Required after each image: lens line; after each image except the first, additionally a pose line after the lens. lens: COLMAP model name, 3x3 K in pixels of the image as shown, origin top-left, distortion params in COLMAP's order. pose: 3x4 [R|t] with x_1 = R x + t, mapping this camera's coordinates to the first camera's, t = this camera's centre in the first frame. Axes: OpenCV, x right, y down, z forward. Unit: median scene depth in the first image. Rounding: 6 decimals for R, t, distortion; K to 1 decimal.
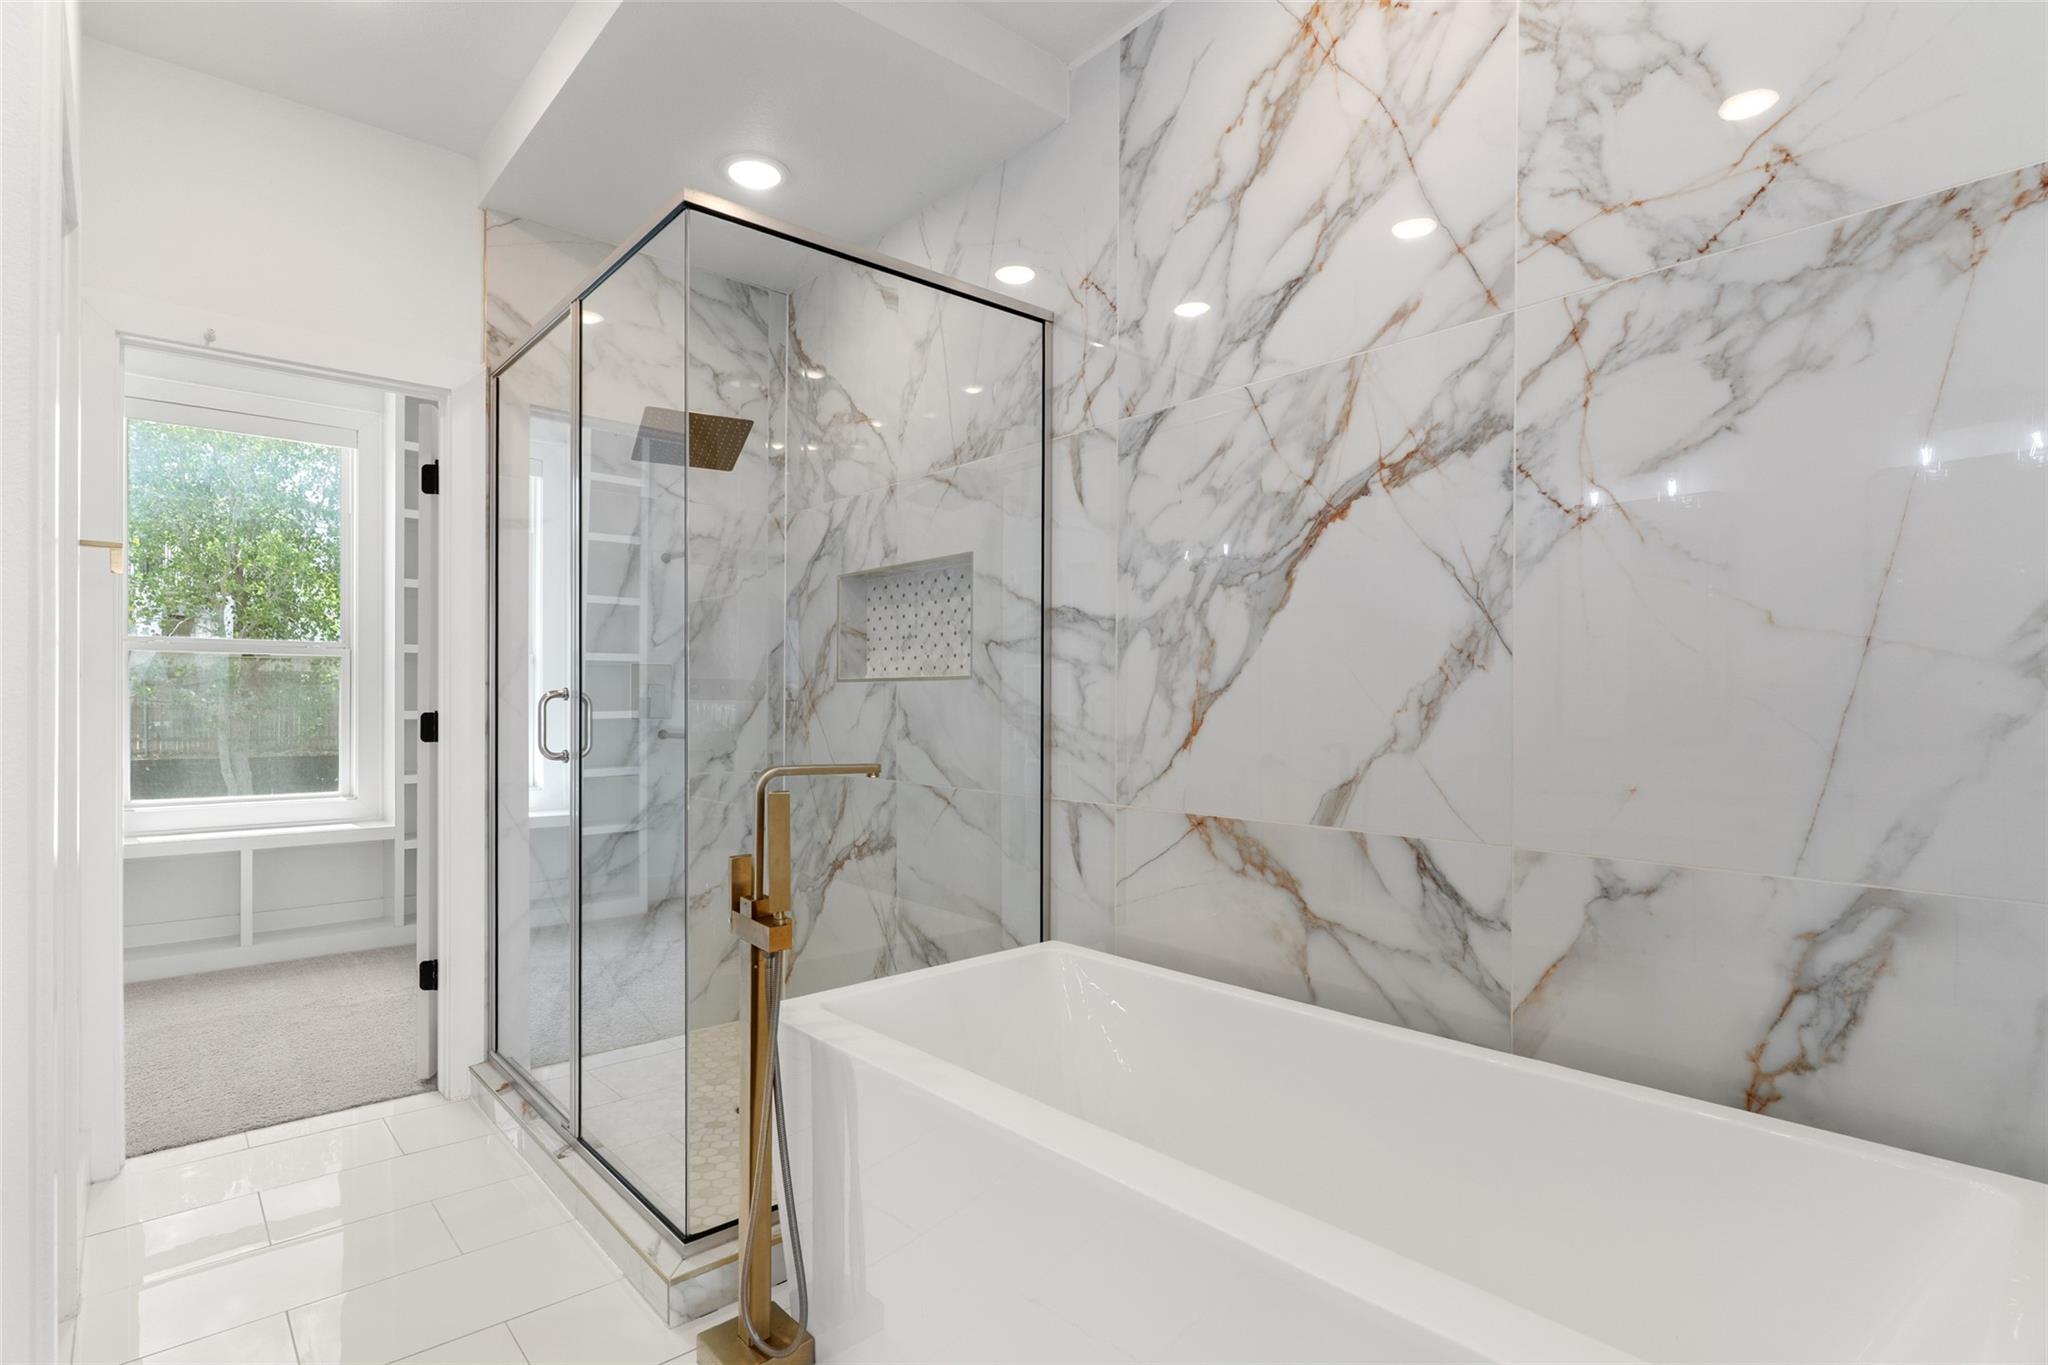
lens RADIAL K [[1016.1, 0, 1010.7], [0, 1016.1, 712.9], [0, 0, 1]] dist [0.001174, 0.001420]
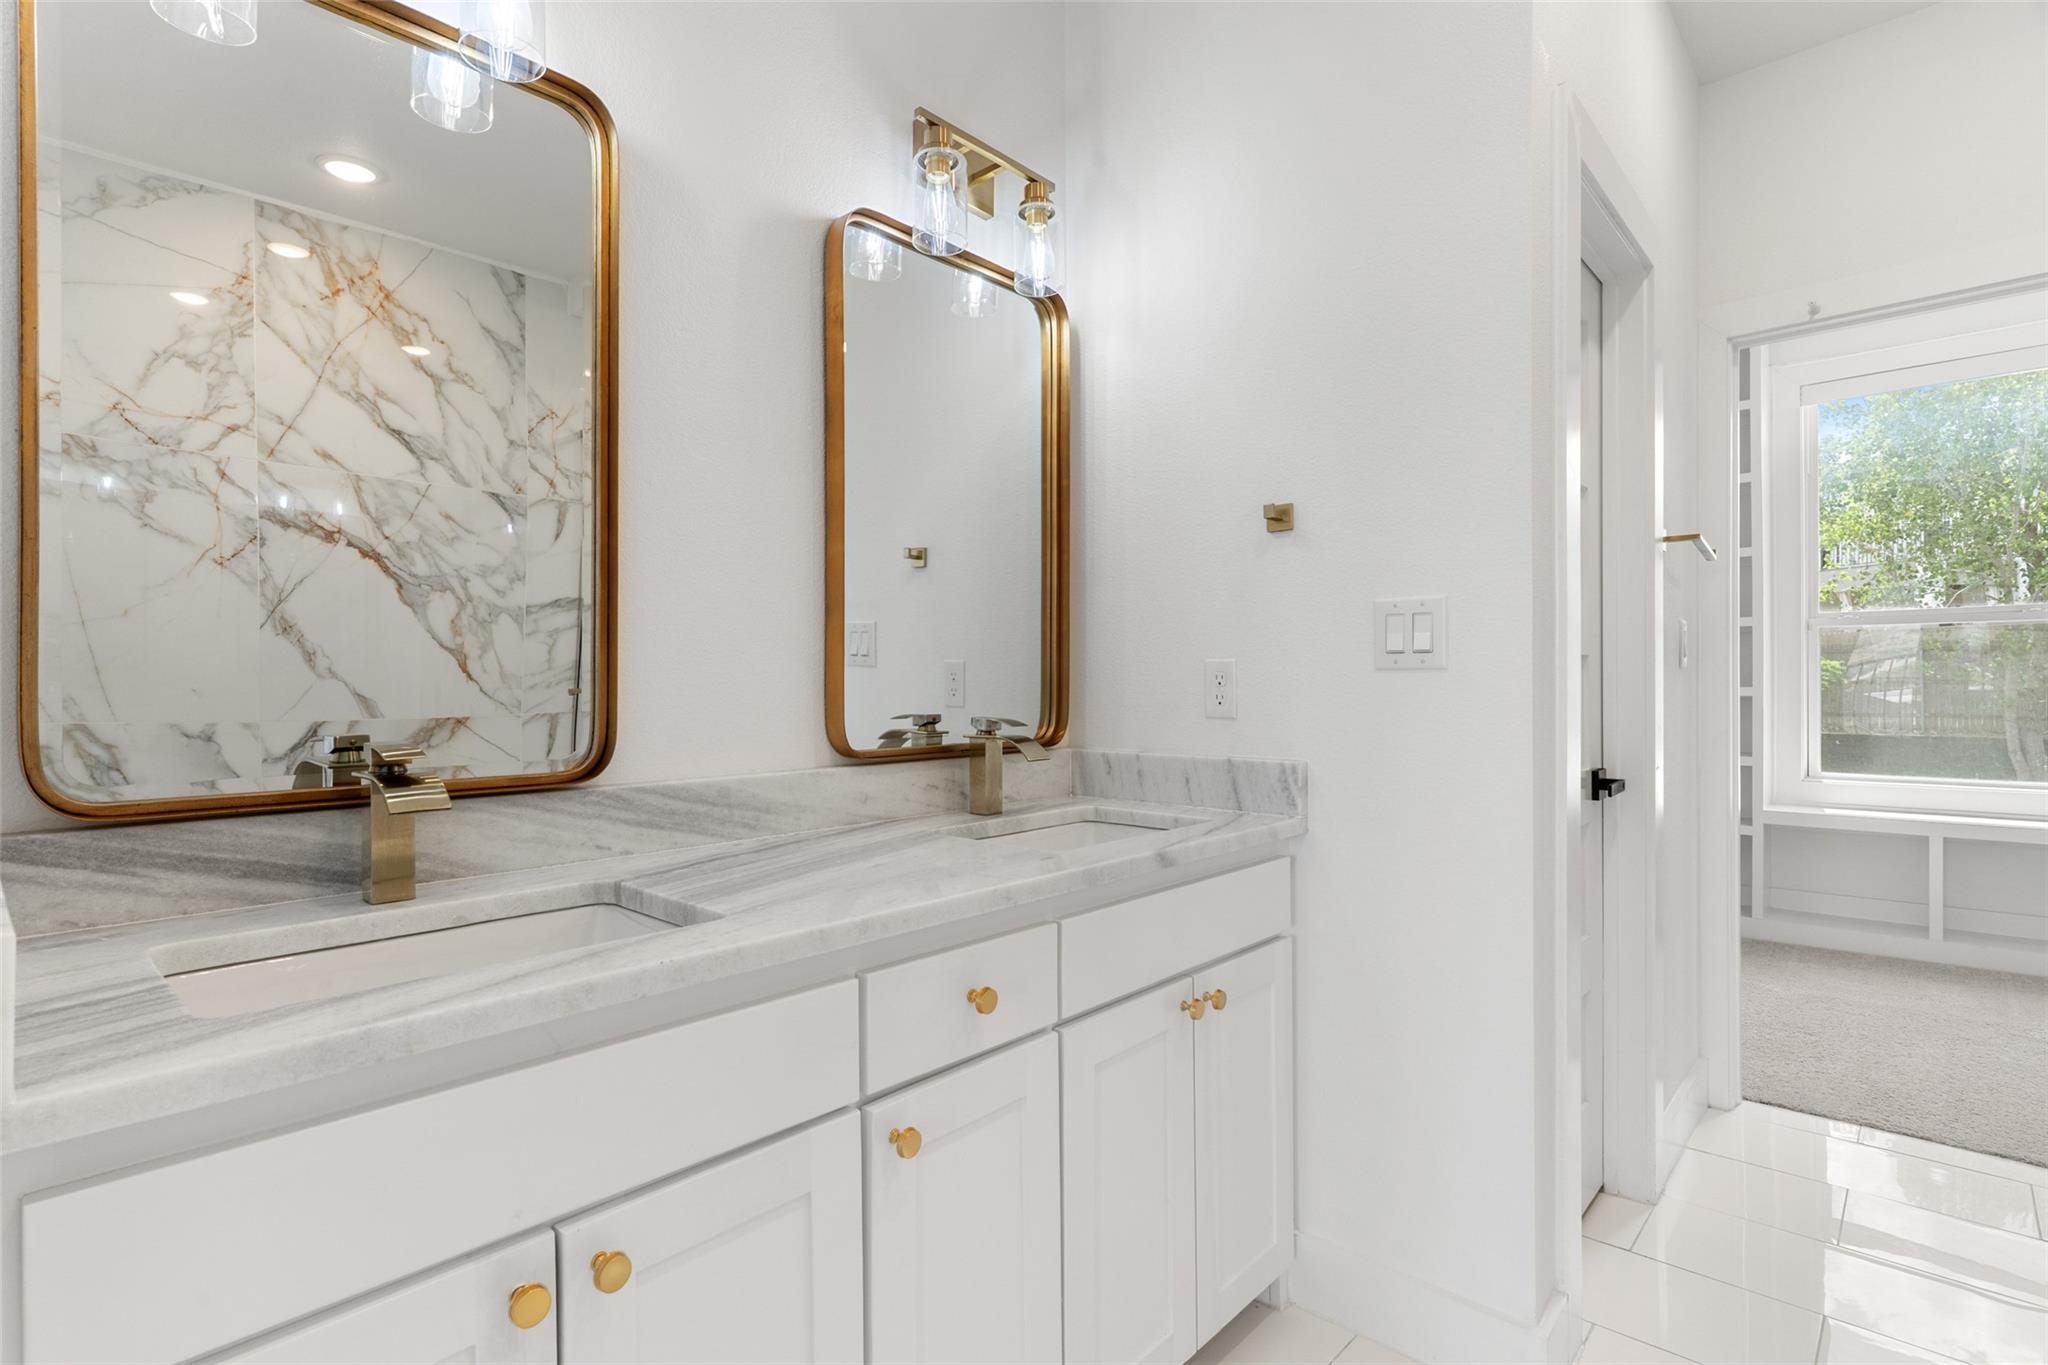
lens RADIAL K [[1016.1, 0, 1012.0], [0, 1016.1, 690.1], [0, 0, 1]] dist [0.001174, 0.001420]
pose [[0.100970, 0.002781, -0.994886, 0.074435], [-0.001075, 0.999996, 0.002687, 0.000610], [0.994889, 0.000799, 0.100972, 0.069503]]
